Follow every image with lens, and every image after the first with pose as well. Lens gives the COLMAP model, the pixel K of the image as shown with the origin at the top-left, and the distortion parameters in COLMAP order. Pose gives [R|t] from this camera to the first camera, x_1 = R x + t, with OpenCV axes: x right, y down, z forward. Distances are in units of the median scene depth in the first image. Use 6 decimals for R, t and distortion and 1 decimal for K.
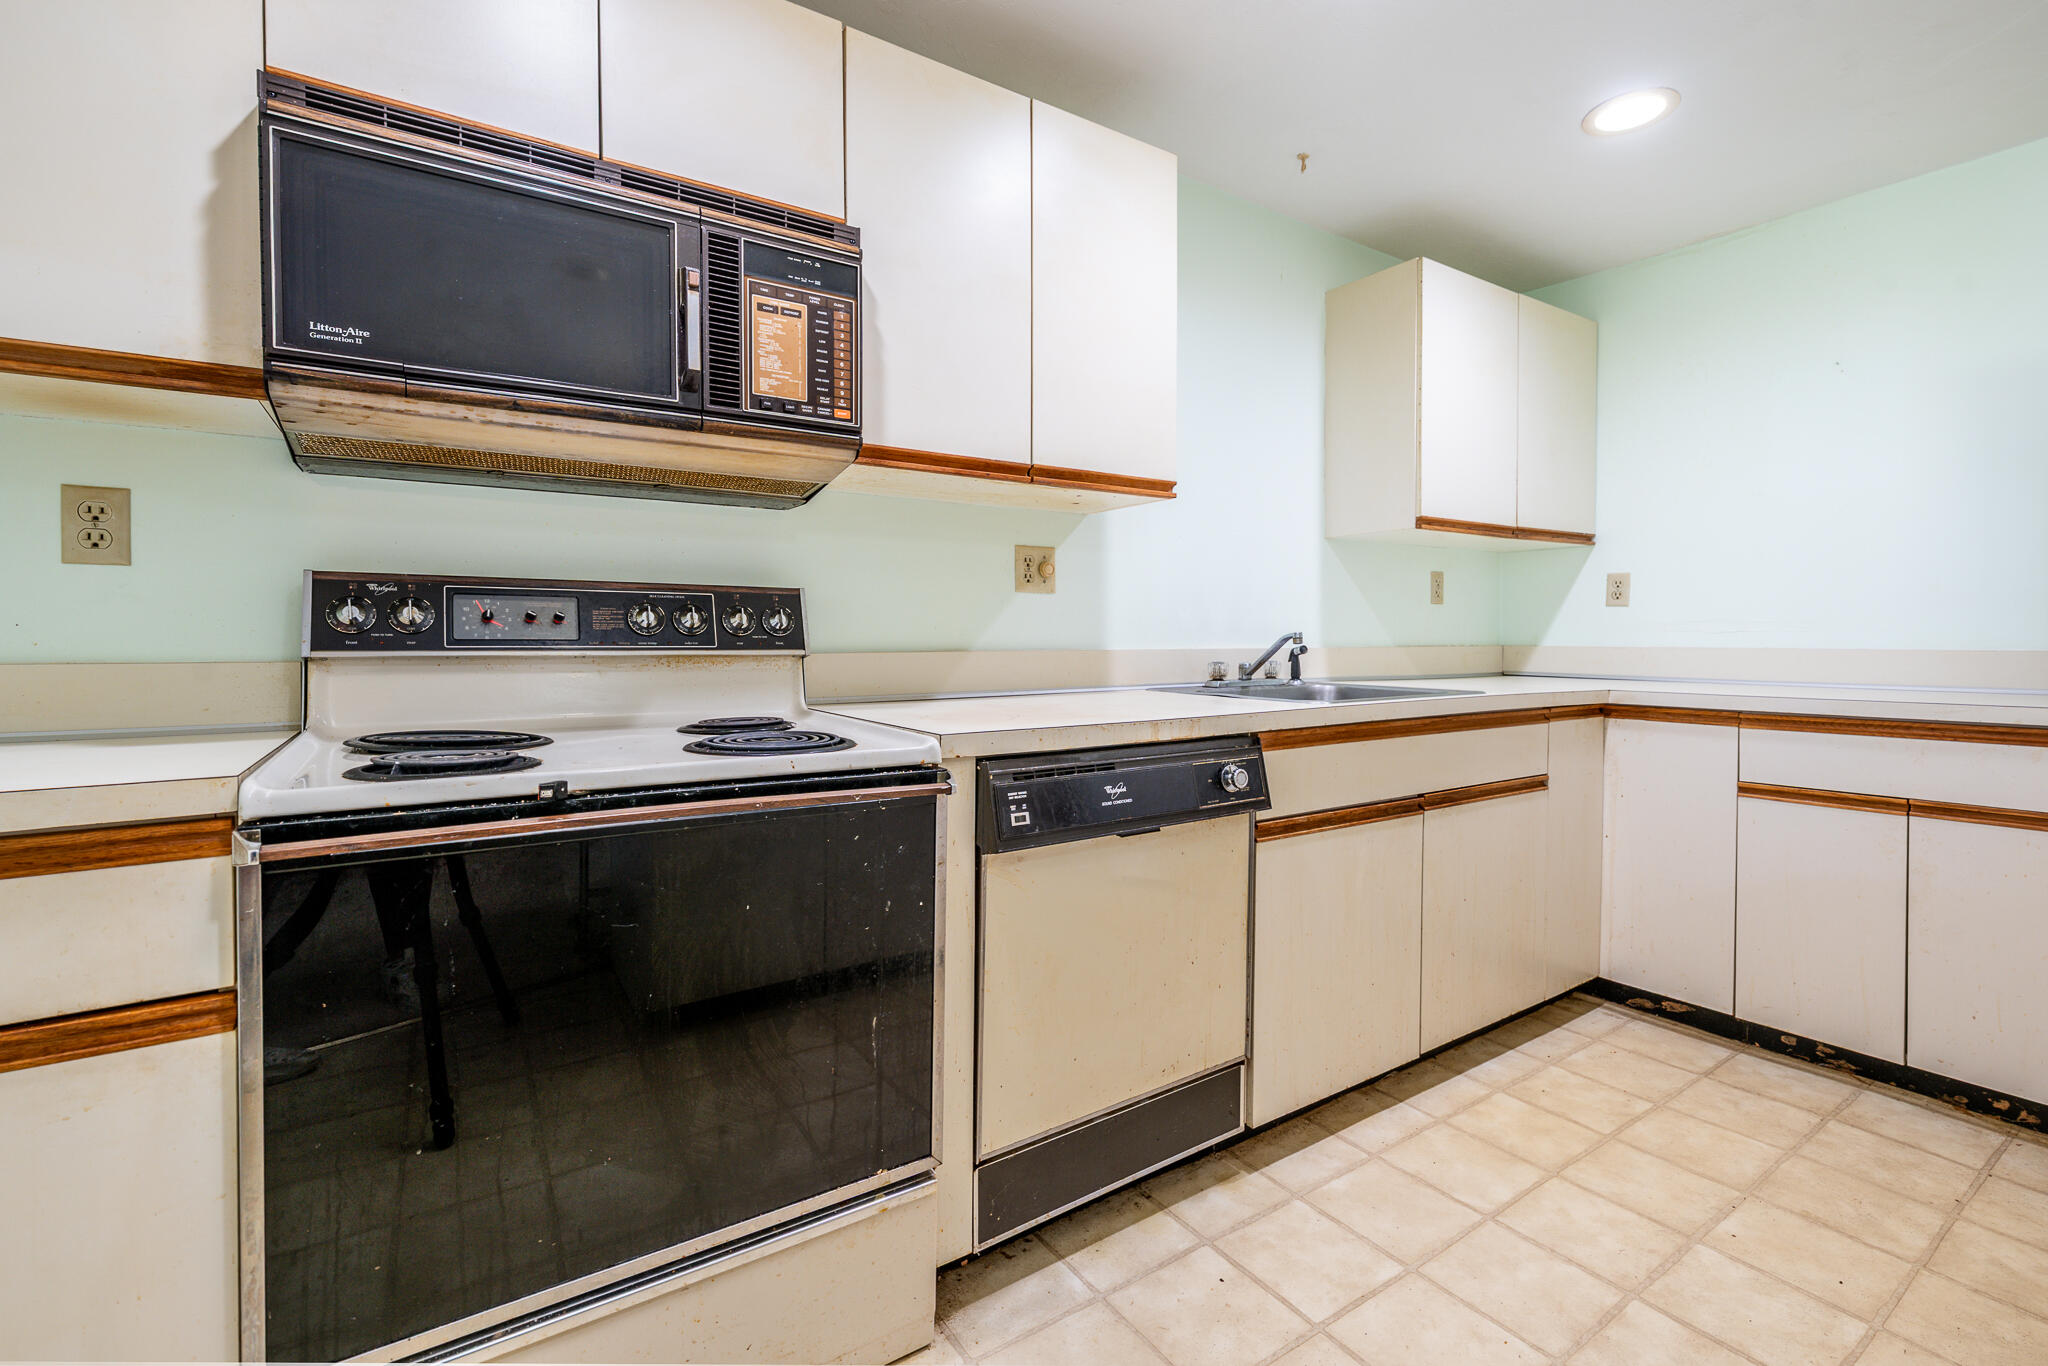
lens RADIAL K [[852.7, 0, 990.2], [0, 852.7, 651.3], [0, 0, 1]] dist [0.001062, -0.000382]
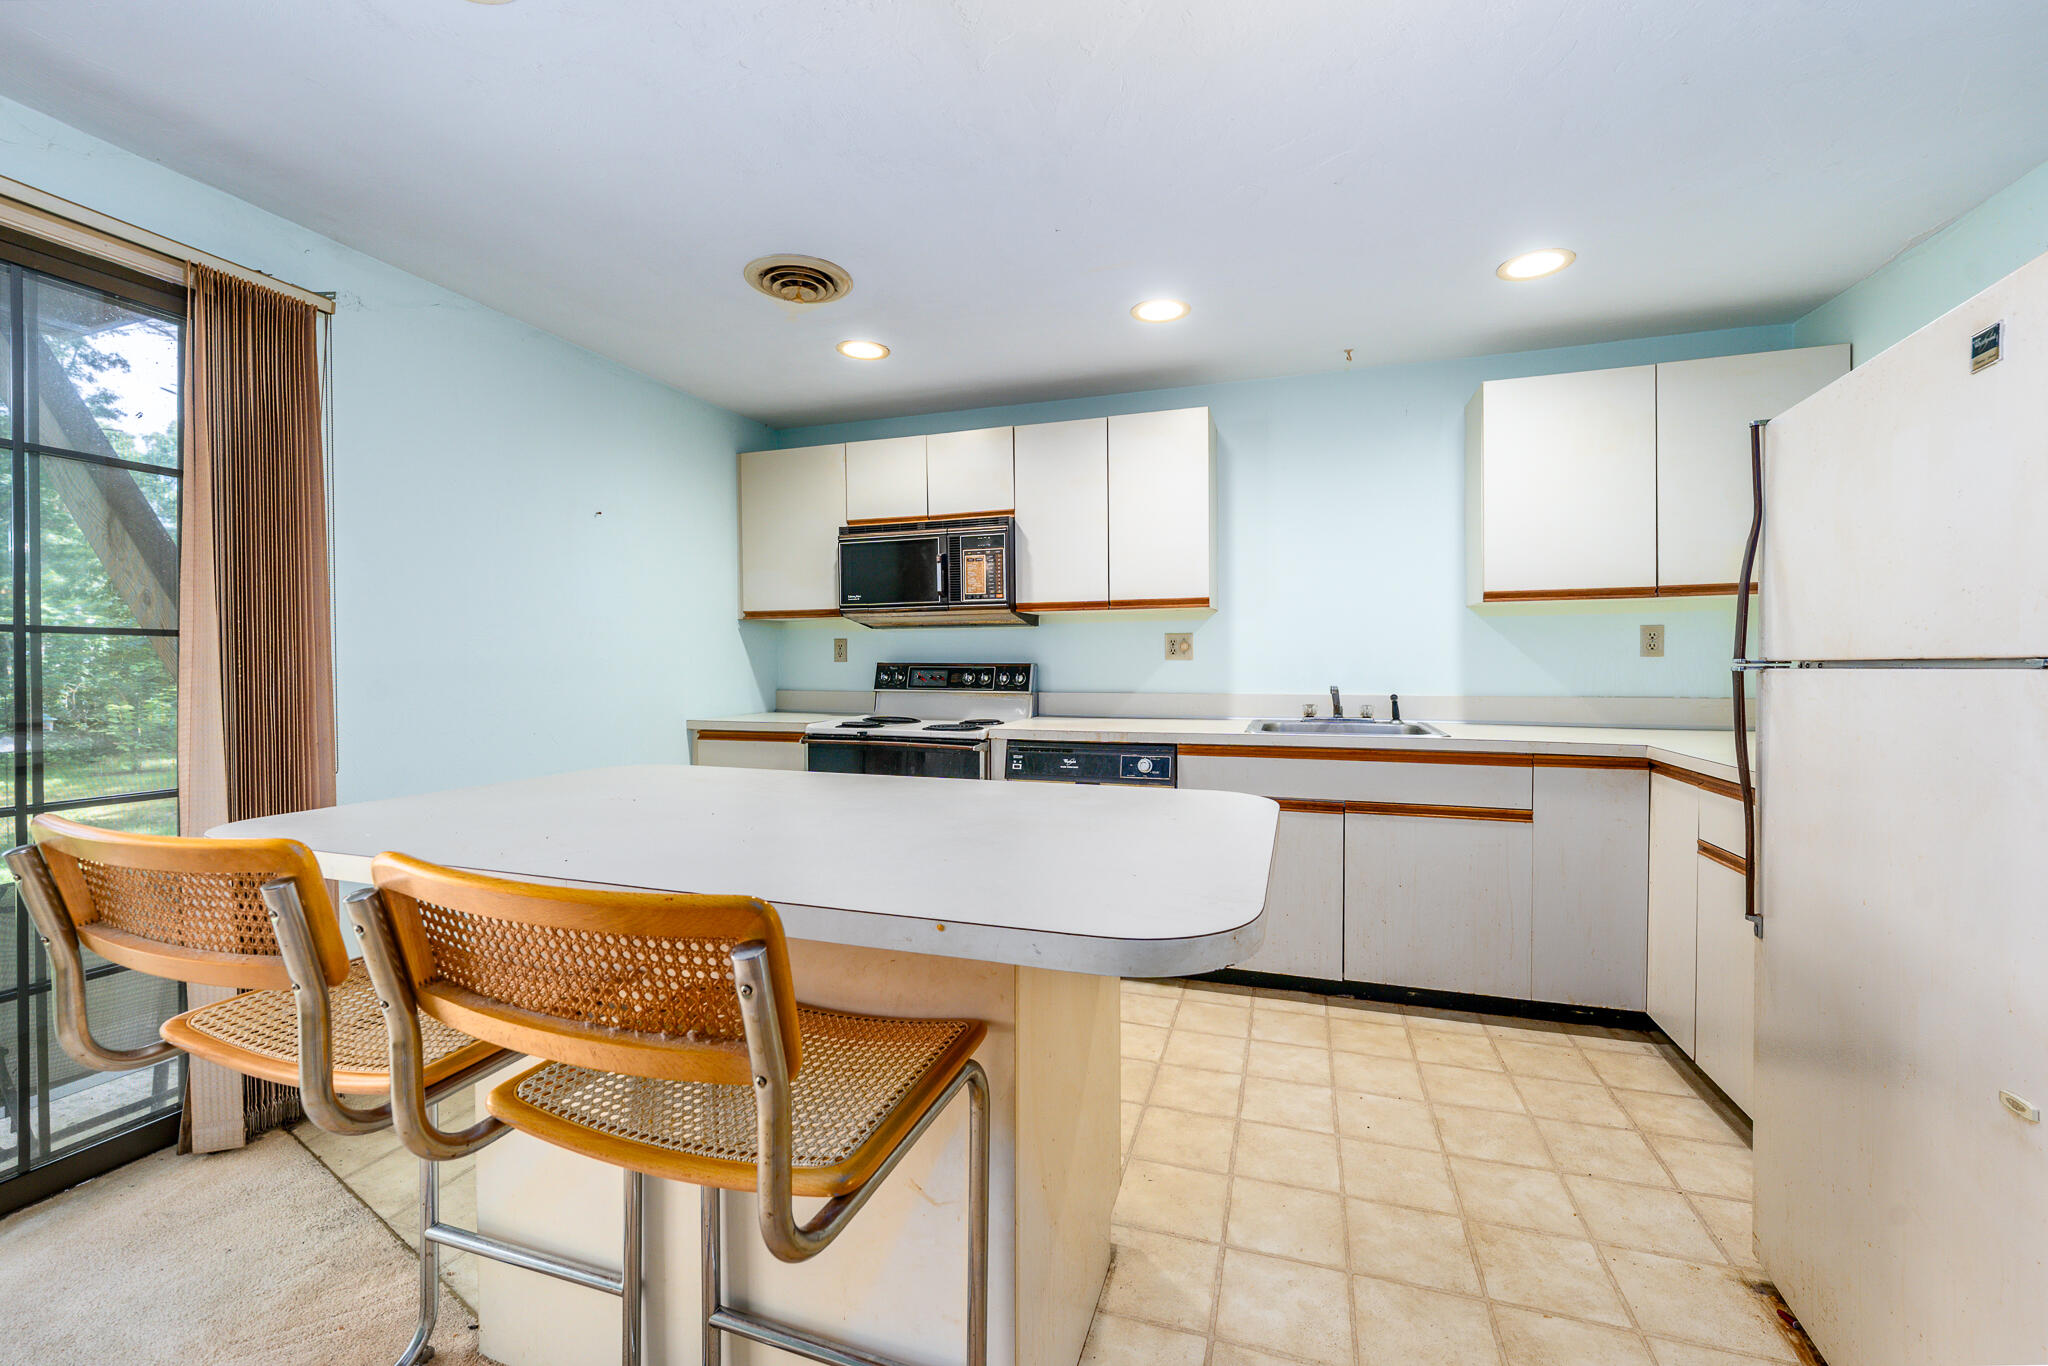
lens RADIAL K [[728.9, 0, 1033.9], [0, 728.9, 678.2], [0, 0, 1]] dist [-0.005931, 0.000822]
pose [[0.656059, 0.013670, -0.754586, 1.275624], [-0.007811, 0.999905, 0.011322, -0.060171], [0.754669, -0.001533, 0.656104, -0.245977]]
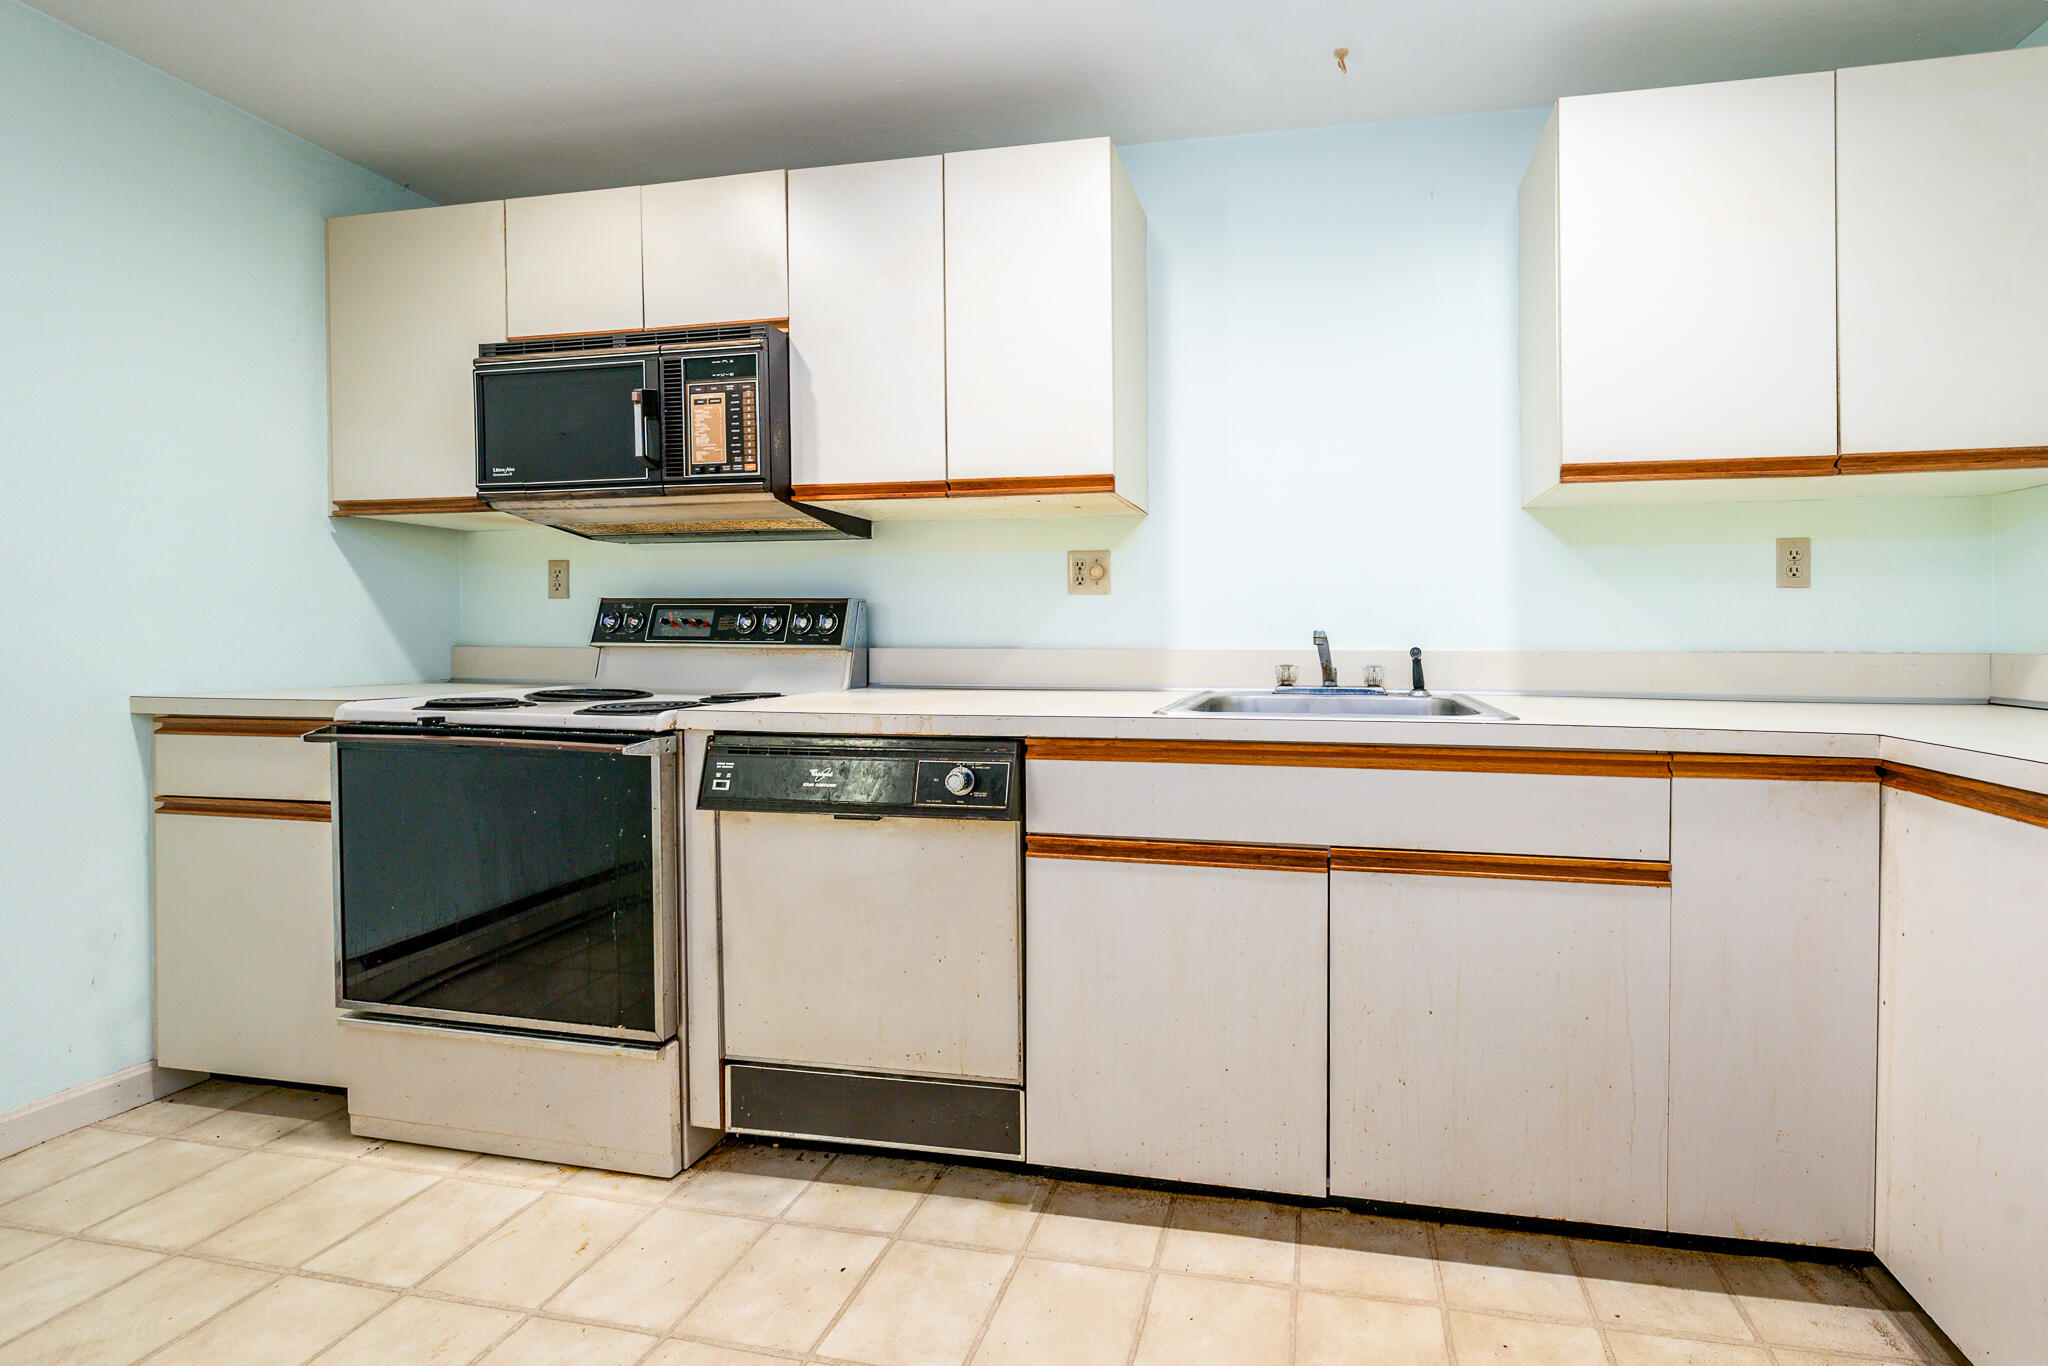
lens RADIAL K [[724.2, 0, 1190.9], [0, 724.2, 646.5], [0, 0, 1]] dist [-0.002461, 0.000387]
pose [[0.768858, 0.011629, -0.639313, 0.953381], [-0.014200, 0.999899, 0.001111, -0.008255], [0.639262, 0.008224, 0.768945, 0.505921]]
